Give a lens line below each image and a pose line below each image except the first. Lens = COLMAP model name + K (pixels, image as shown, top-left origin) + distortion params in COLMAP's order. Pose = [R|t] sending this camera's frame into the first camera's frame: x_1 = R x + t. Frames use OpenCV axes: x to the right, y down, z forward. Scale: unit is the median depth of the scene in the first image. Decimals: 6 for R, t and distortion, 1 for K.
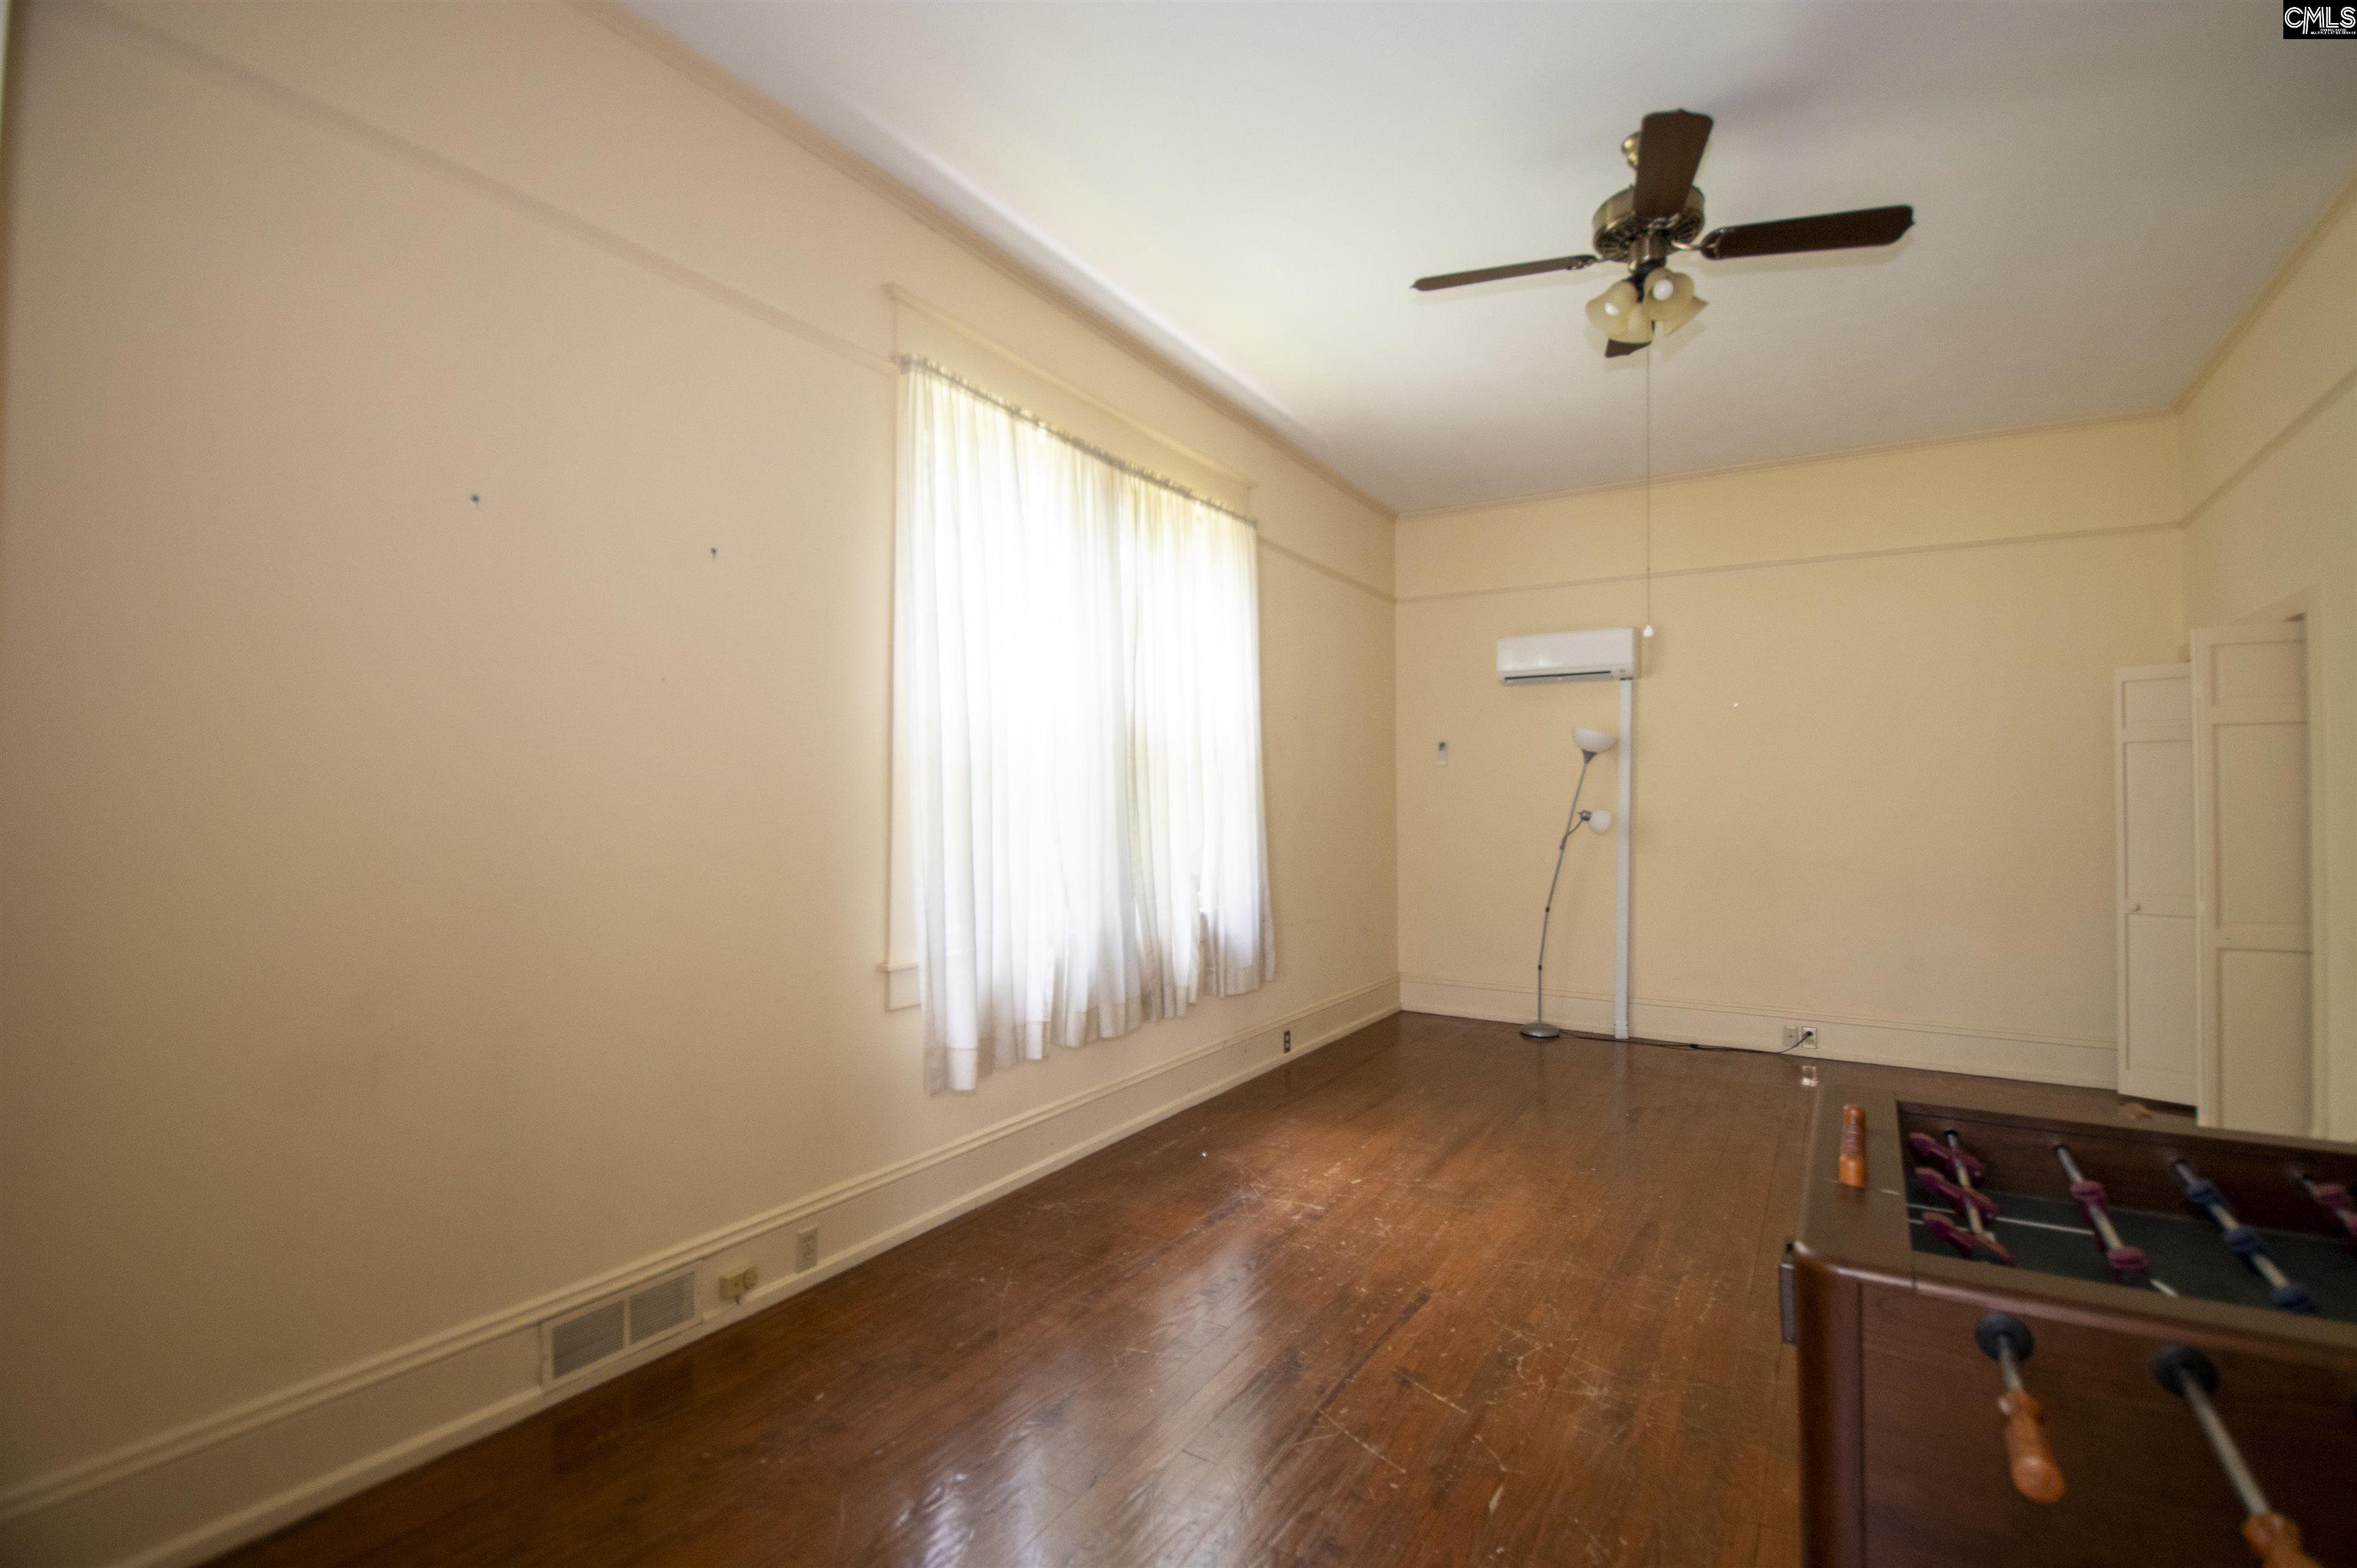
lens RADIAL K [[1027.9, 0, 1220.9], [0, 1027.9, 788.6], [0, 0, 1]] dist [0.025307, -0.028420]
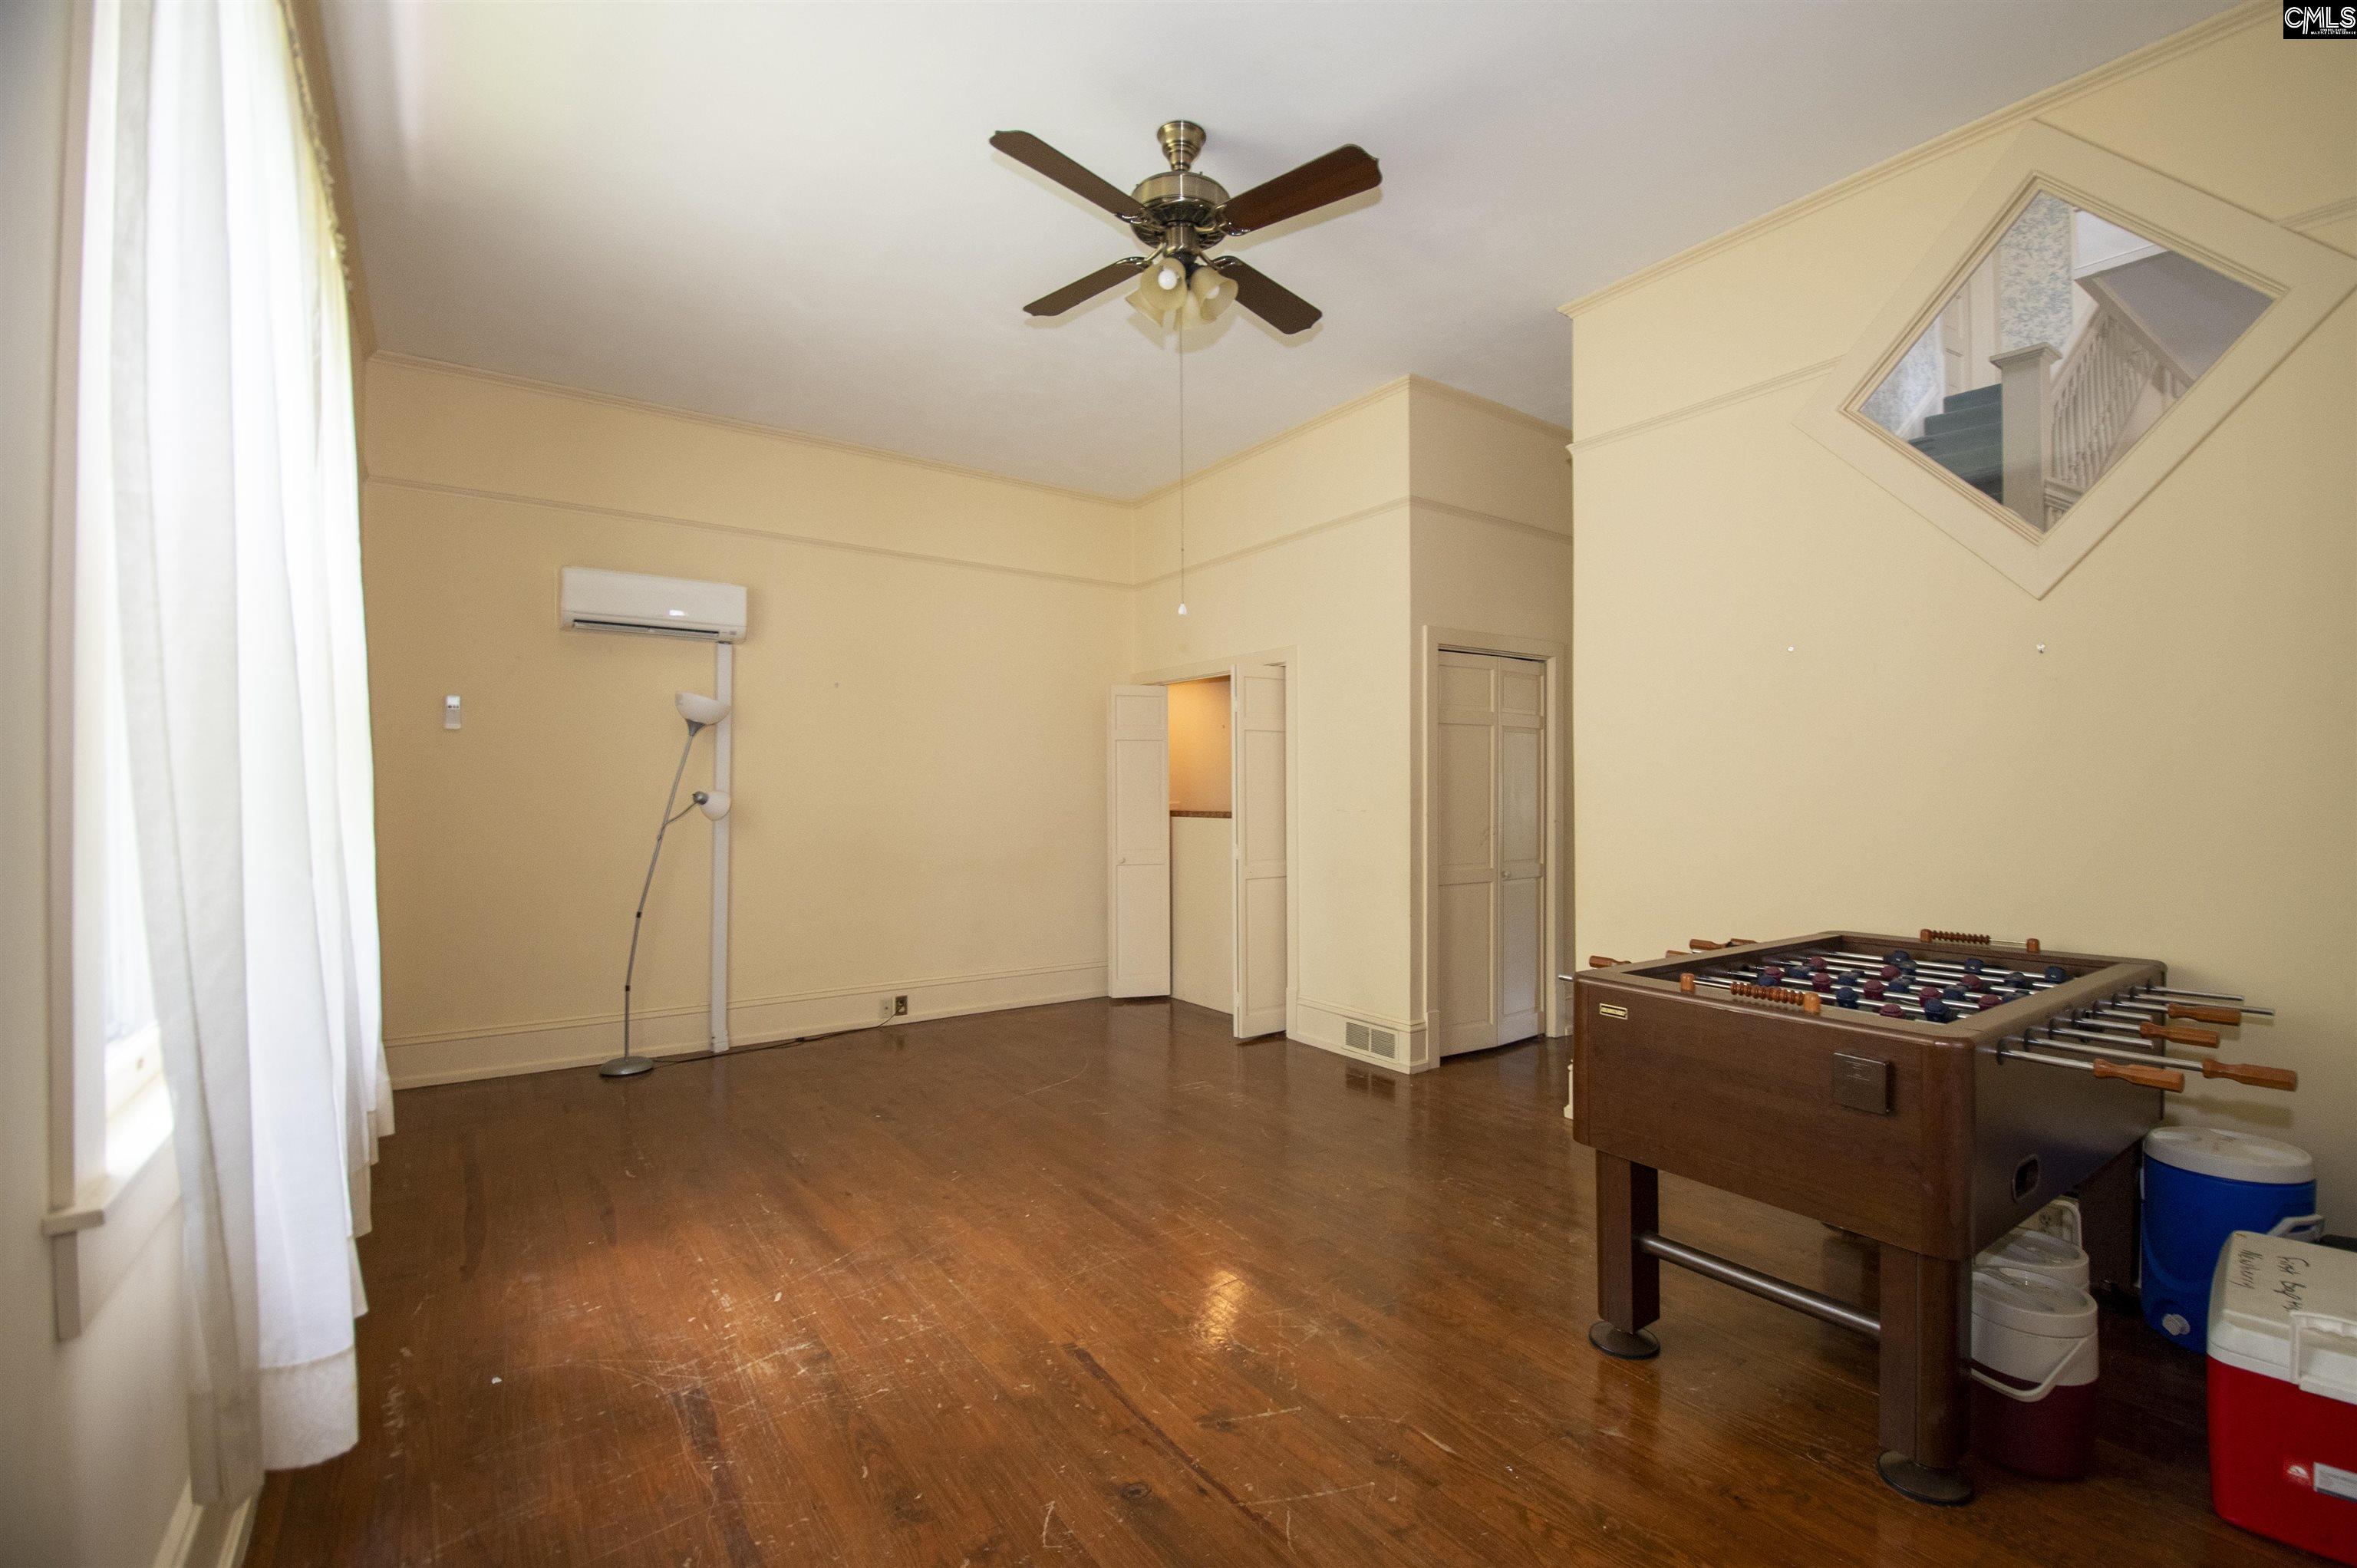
lens RADIAL K [[1027.9, 0, 1220.9], [0, 1027.9, 788.6], [0, 0, 1]] dist [0.025307, -0.028420]
pose [[0.391097, 0.002590, 0.920346, -0.396922], [-0.010436, 0.999944, 0.001620, 0.019305], [-0.920290, -0.010239, 0.391103, 0.415867]]
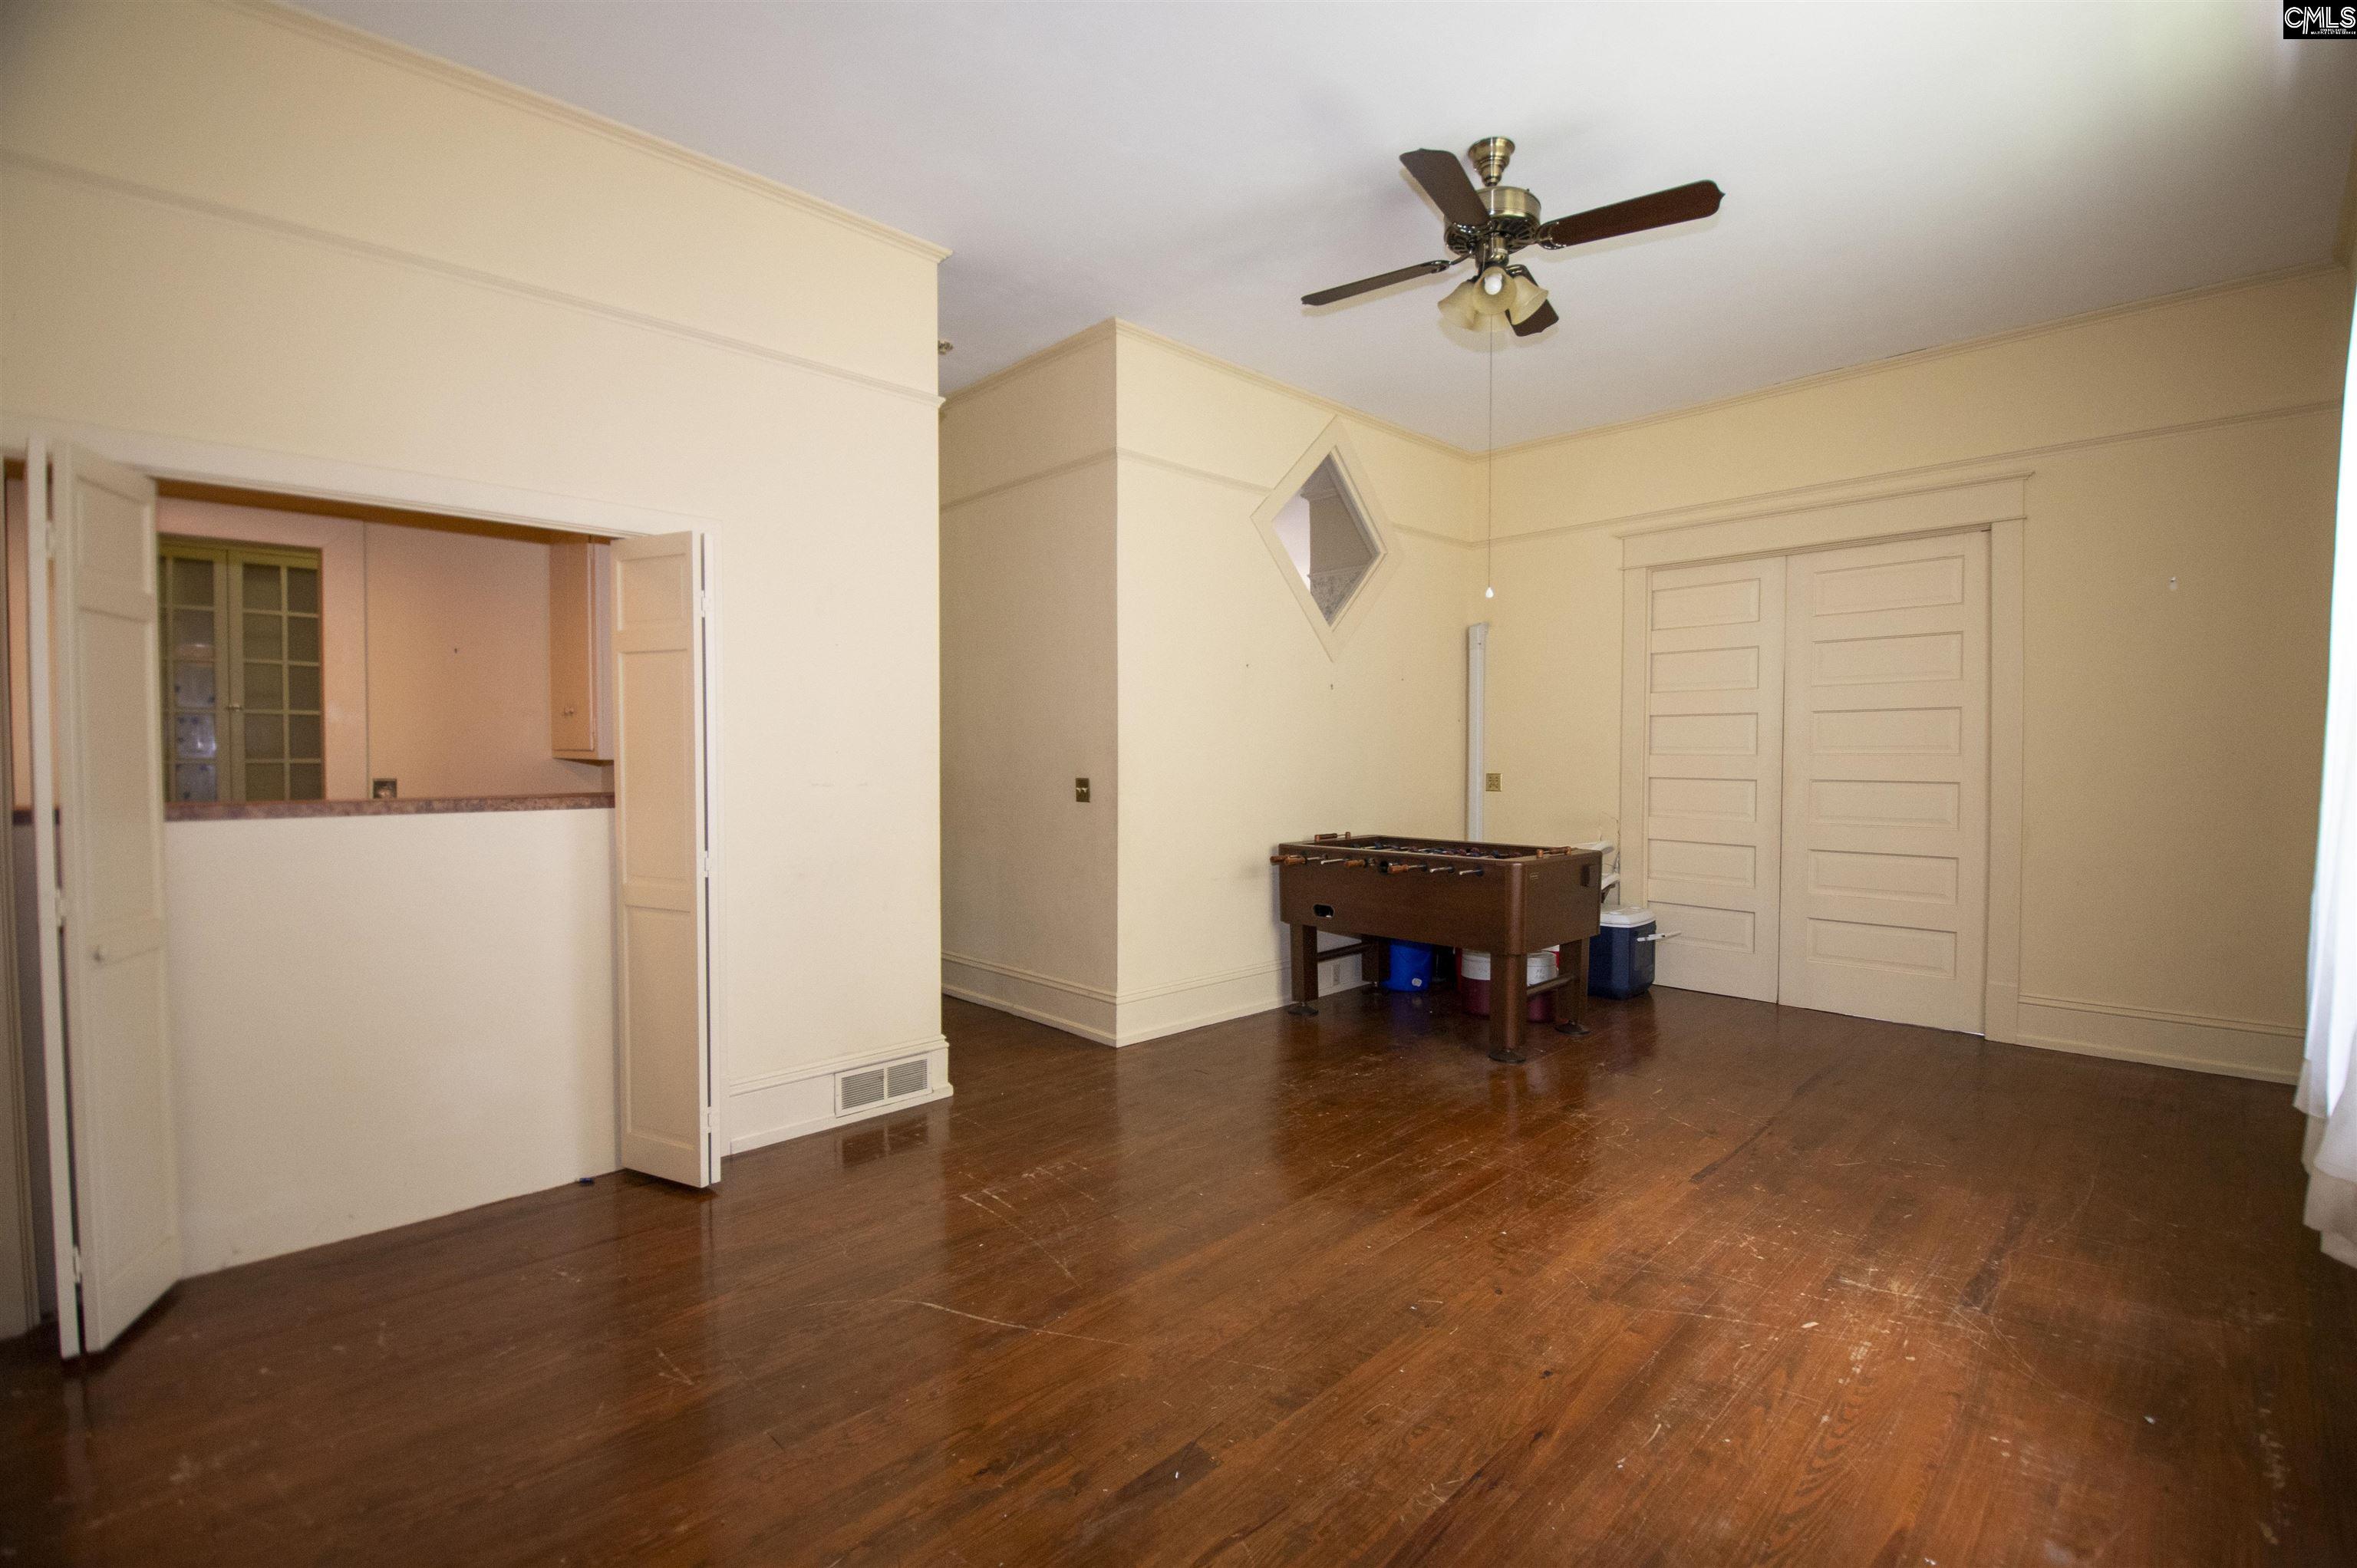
lens RADIAL K [[1035.3, 0, 1227.5], [0, 1035.3, 781.8], [0, 0, 1]] dist [0.023420, -0.028149]
pose [[-0.973896, -0.006980, 0.226886, 0.326089], [-0.004741, 0.999935, 0.010413, 0.034253], [-0.226944, 0.009066, -0.973866, 1.638394]]
